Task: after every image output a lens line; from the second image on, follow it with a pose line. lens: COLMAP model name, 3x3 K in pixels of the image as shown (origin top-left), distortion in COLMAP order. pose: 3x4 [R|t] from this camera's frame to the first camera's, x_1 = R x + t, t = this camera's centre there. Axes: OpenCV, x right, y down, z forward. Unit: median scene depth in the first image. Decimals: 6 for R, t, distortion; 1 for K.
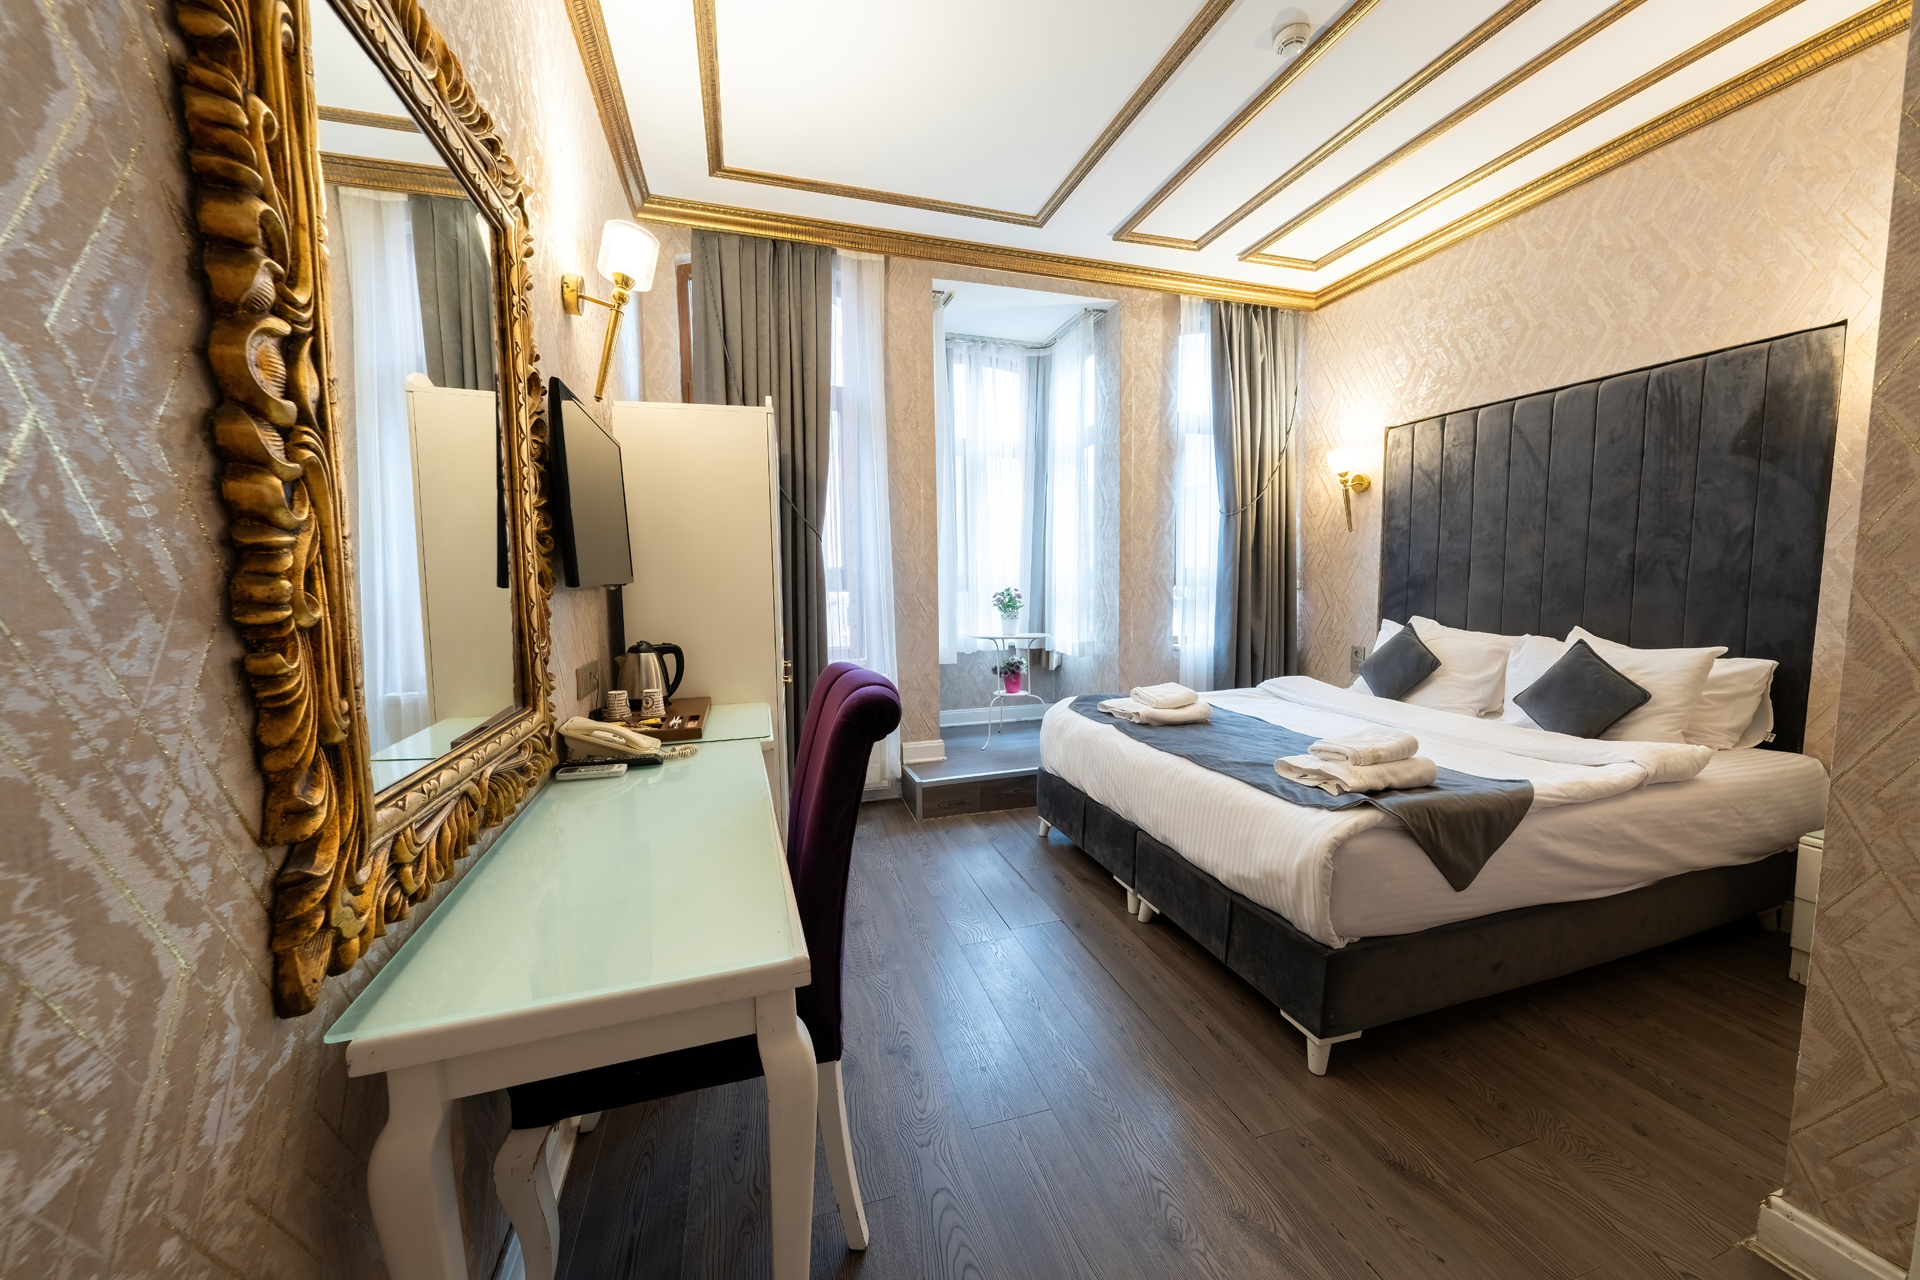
lens RADIAL K [[672.9, 0, 960.0], [0, 672.9, 640.0], [0, 0, 1]] dist [-0.008584, 0.000334]
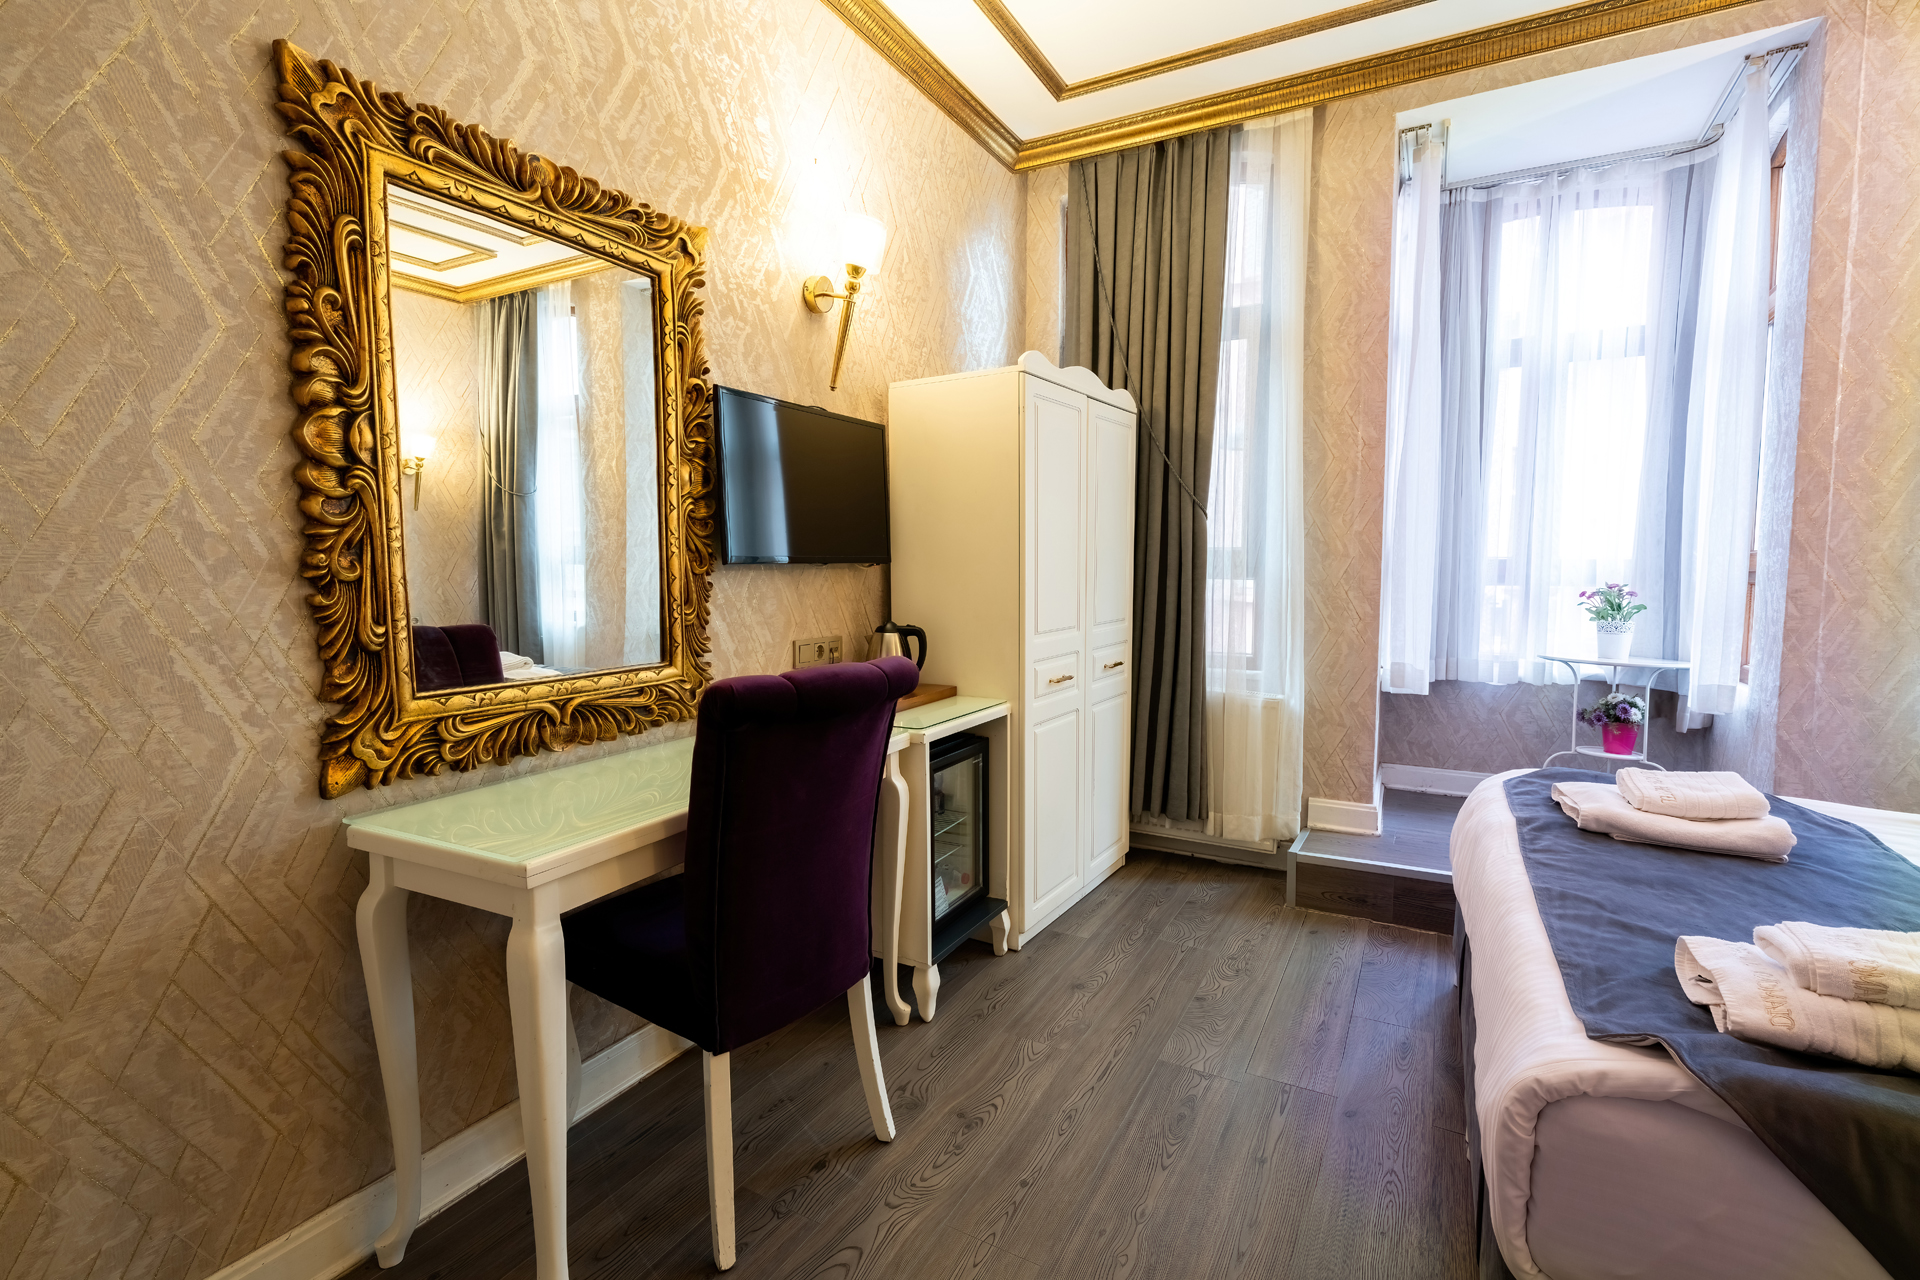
lens RADIAL K [[878.8, 0, 960.0], [0, 878.8, 640.0], [0, 0, 1]] dist [0.001726, 0.000209]
pose [[0.693827, 0.072822, -0.716450, 0.356922], [-0.075429, 0.996750, 0.028266, -0.010182], [0.716181, 0.034430, 0.697065, 0.109745]]
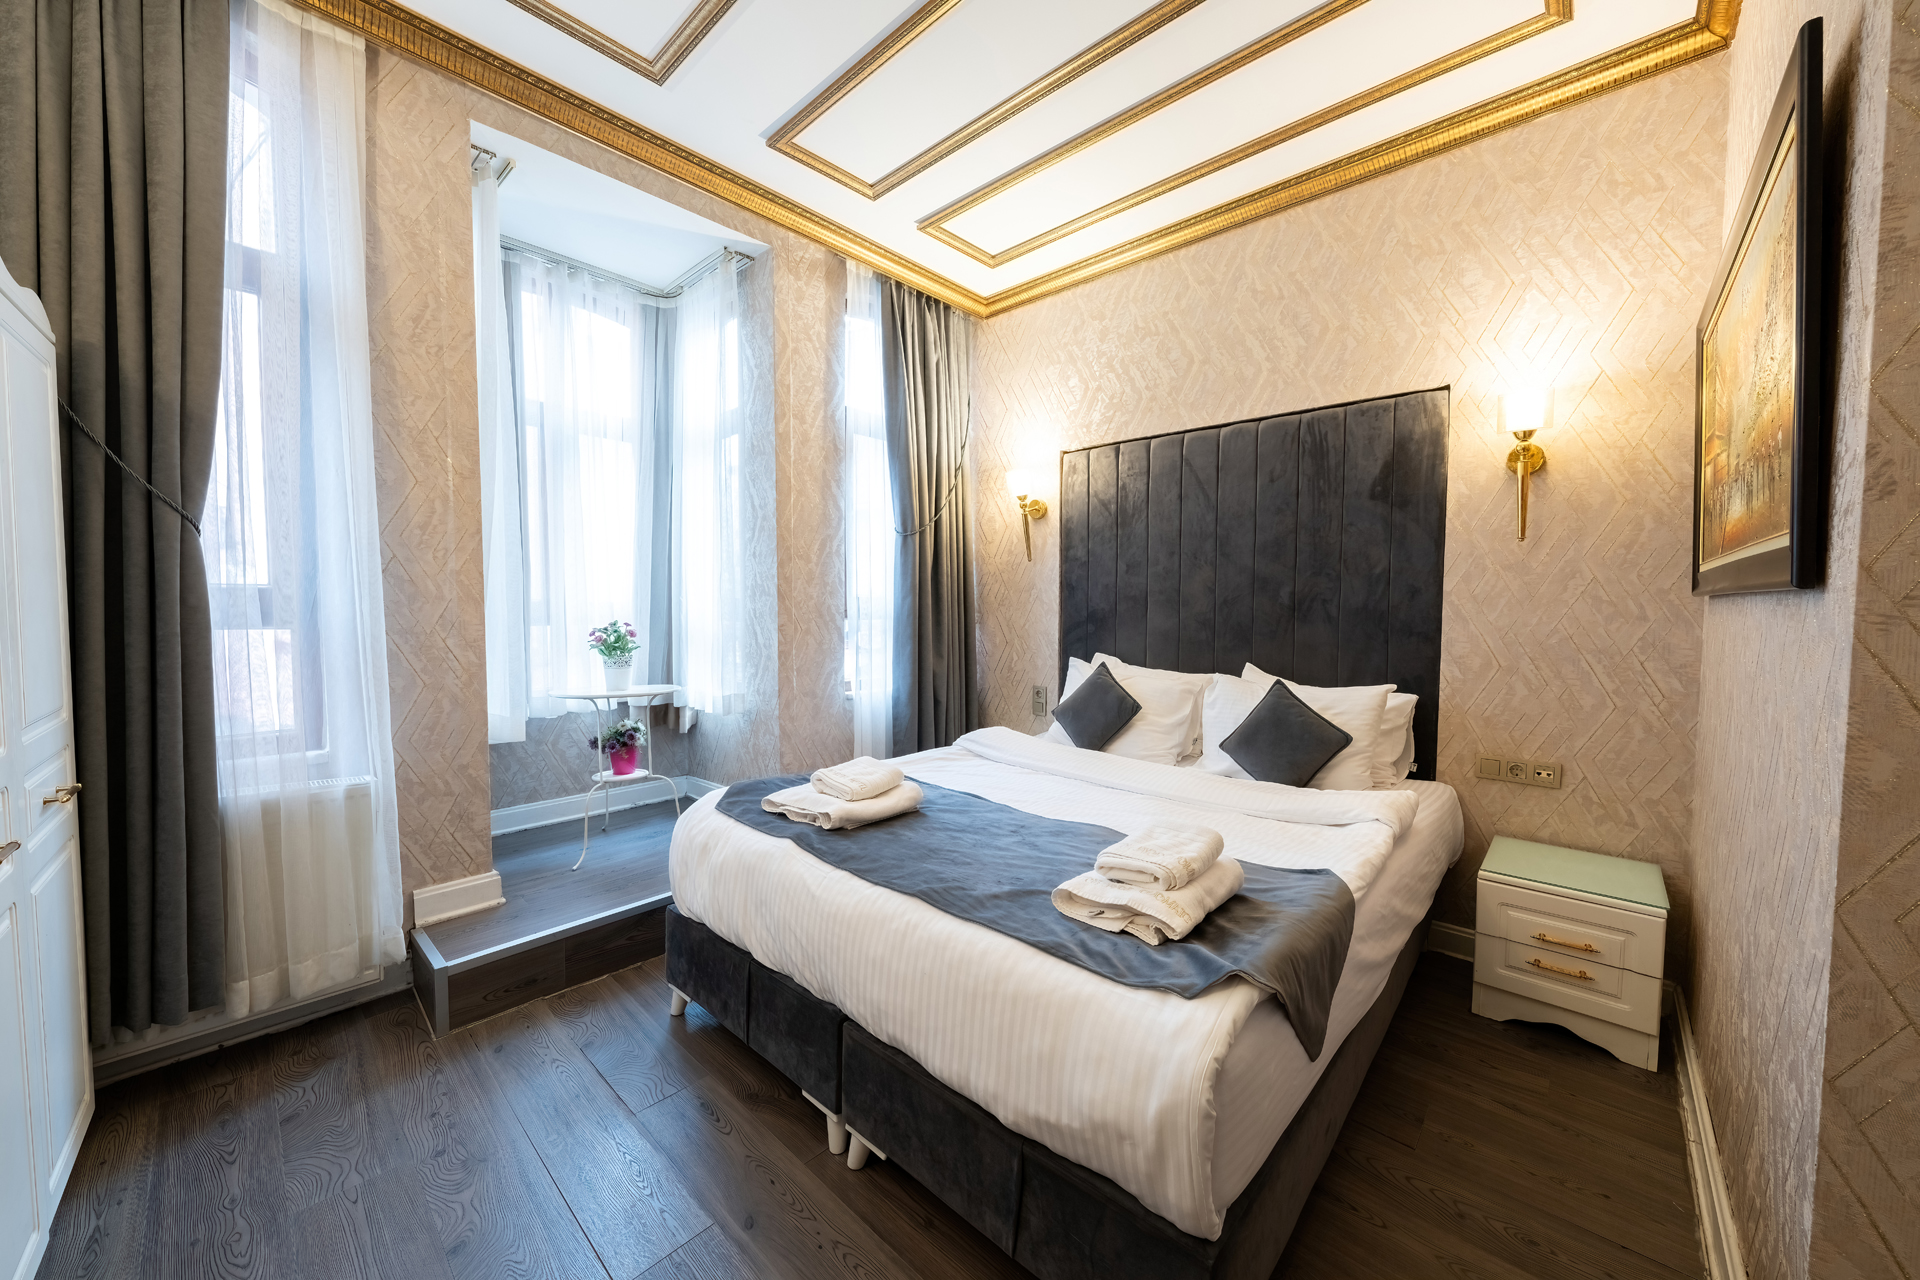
lens RADIAL K [[694.1, 0, 958.5], [0, 694.1, 636.7], [0, 0, 1]] dist [-0.008670, 0.000766]
pose [[0.867488, -0.009096, 0.497375, 0.032502], [0.032896, 0.998693, -0.039112, -0.030035], [-0.496369, 0.050290, 0.866654, 0.285053]]
